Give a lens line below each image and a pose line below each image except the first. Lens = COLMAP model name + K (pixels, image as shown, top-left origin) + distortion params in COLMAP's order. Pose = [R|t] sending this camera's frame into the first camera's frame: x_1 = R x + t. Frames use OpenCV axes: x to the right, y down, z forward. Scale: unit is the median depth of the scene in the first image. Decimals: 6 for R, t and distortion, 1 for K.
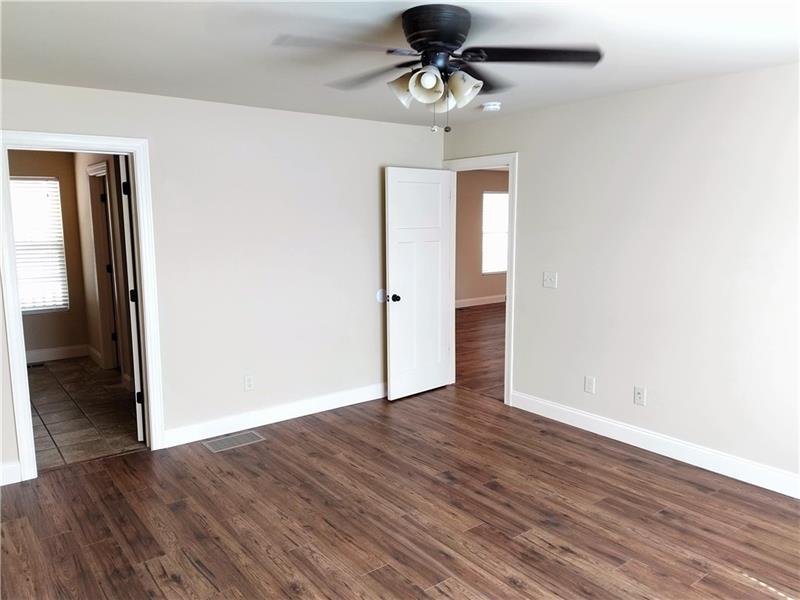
lens RADIAL K [[597.4, 0, 400.0], [0, 597.4, 318.7], [0, 0, 1]] dist [0.017410, -0.030575]
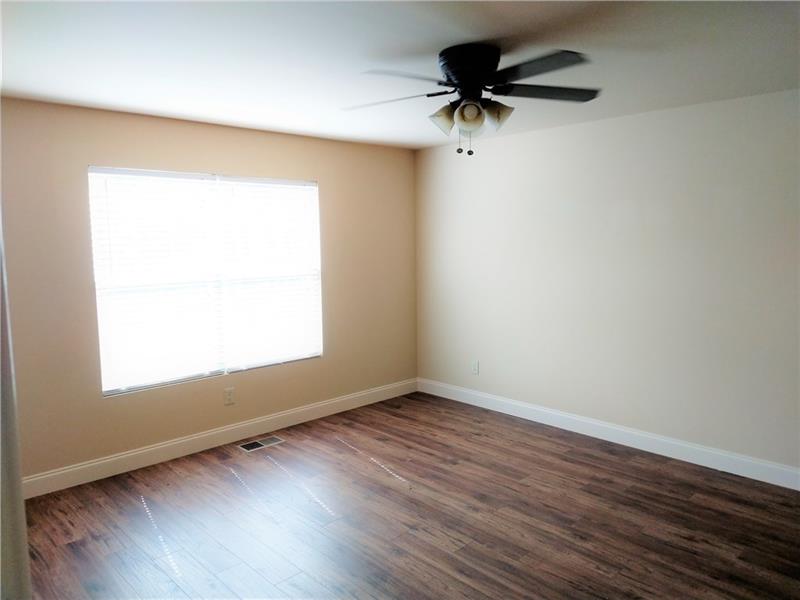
lens RADIAL K [[597.4, 0, 403.3], [0, 597.4, 296.7], [0, 0, 1]] dist [0.017410, -0.030575]
pose [[-0.995101, 0.030944, -0.093892, 0.201052], [0.003417, 0.959949, 0.280153, -0.253685], [0.098800, 0.278460, -0.955353, 1.427437]]
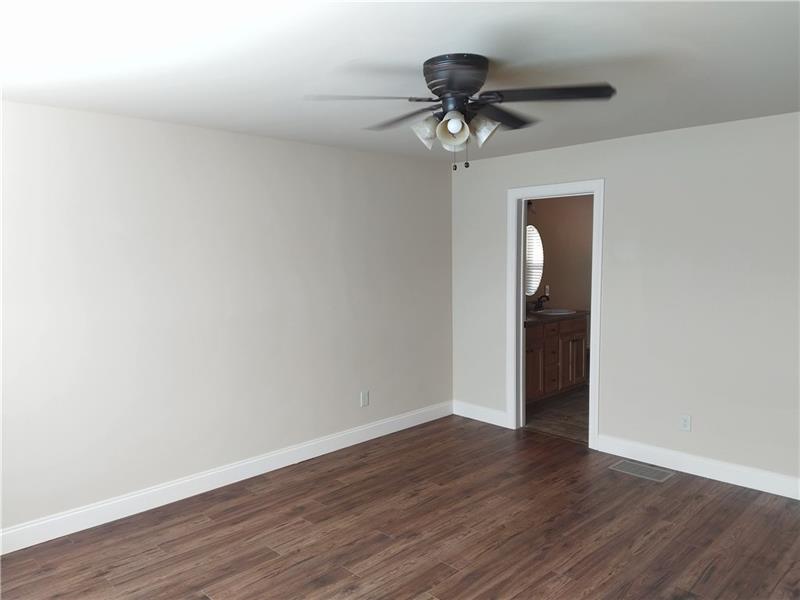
lens RADIAL K [[597.4, 0, 402.5], [0, 597.4, 298.7], [0, 0, 1]] dist [0.017410, -0.030575]
pose [[0.121763, 0.089770, -0.988491, 0.755614], [-0.158962, 0.984810, 0.069855, -0.098422], [0.979747, 0.148627, 0.134184, 0.525966]]
